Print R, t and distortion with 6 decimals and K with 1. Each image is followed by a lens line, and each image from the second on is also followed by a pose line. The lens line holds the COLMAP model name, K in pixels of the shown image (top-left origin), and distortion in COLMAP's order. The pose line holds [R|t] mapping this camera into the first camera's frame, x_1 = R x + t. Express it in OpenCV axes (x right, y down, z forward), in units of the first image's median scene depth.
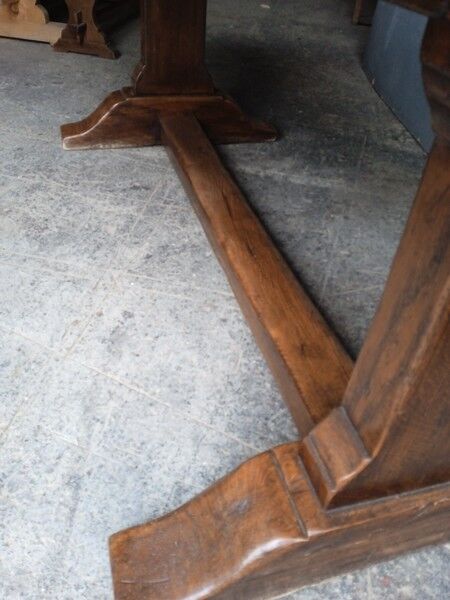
lens RADIAL K [[494.6, 0, 223.4], [0, 494.6, 300.1], [0, 0, 1]] dist [0.138165, -0.199858]
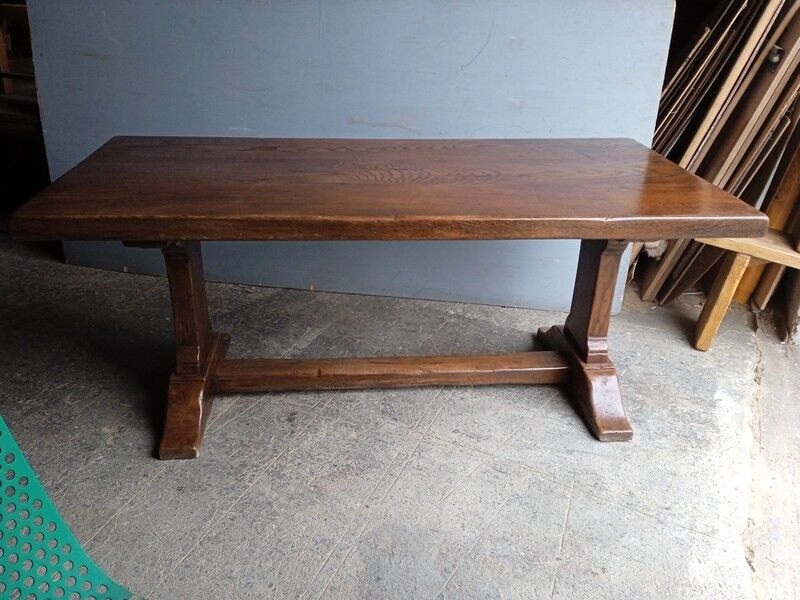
lens RADIAL K [[674.3, 0, 397.0], [0, 674.3, 301.1], [0, 0, 1]] dist [0.130198, -0.216029]
pose [[0.186506, -0.490201, 0.851422, -1.621612], [0.611761, 0.736058, 0.289773, -0.887442], [-0.768742, 0.466822, 0.437165, -0.019177]]
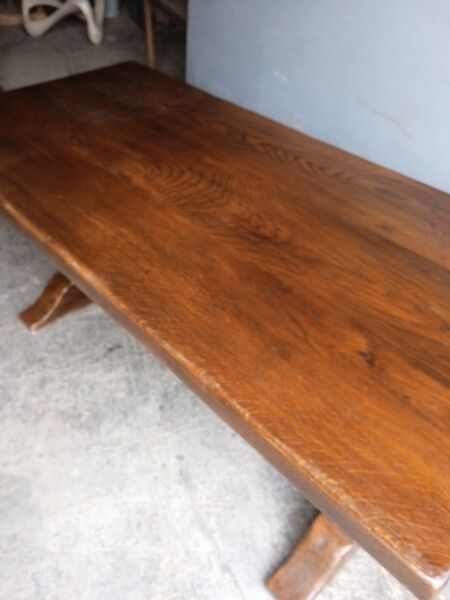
lens RADIAL K [[518.7, 0, 225.0], [0, 518.7, 300.0], [0, 0, 1]] dist [0.119858, -0.243289]
pose [[0.891677, -0.339375, 0.299561, -0.334481], [0.319933, 0.940637, 0.113339, -0.498110], [-0.320243, -0.005222, 0.947321, -0.529823]]
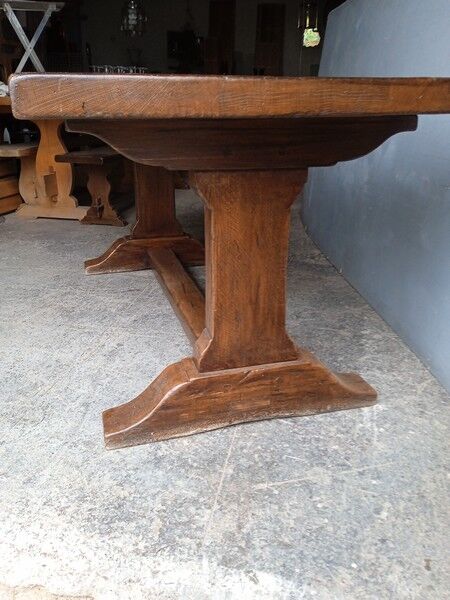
lens RADIAL K [[502.6, 0, 222.2], [0, 502.6, 298.9], [0, 0, 1]] dist [0.146912, -0.228212]
pose [[0.997412, -0.066218, -0.027996, 0.178304], [0.053787, 0.945698, -0.320565, 0.380761], [0.047703, 0.318230, 0.946813, -0.550915]]
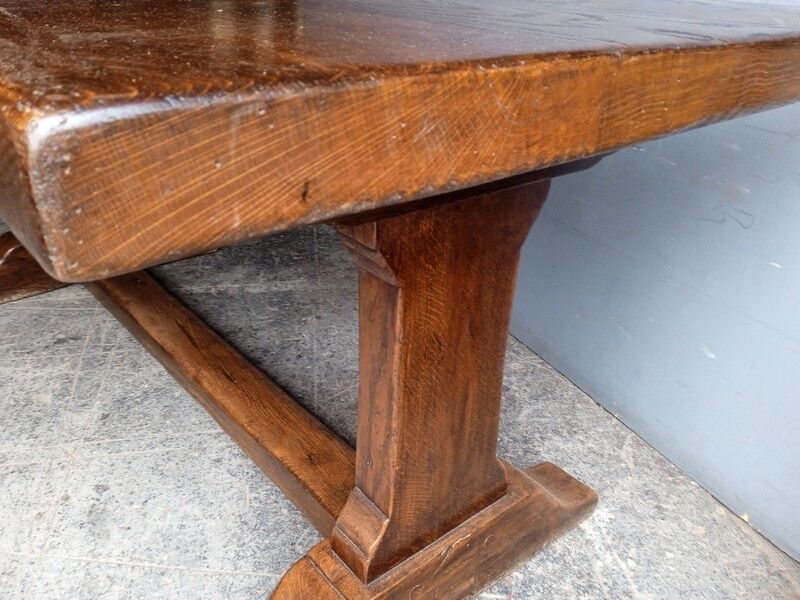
lens RADIAL K [[674.3, 0, 397.0], [0, 674.3, 301.1], [0, 0, 1]] dist [0.130198, -0.216029]
pose [[0.913475, -0.218342, 0.343351, -0.055003], [0.278632, 0.950607, -0.136785, 0.022577], [-0.296526, 0.220618, 0.929193, -0.259851]]
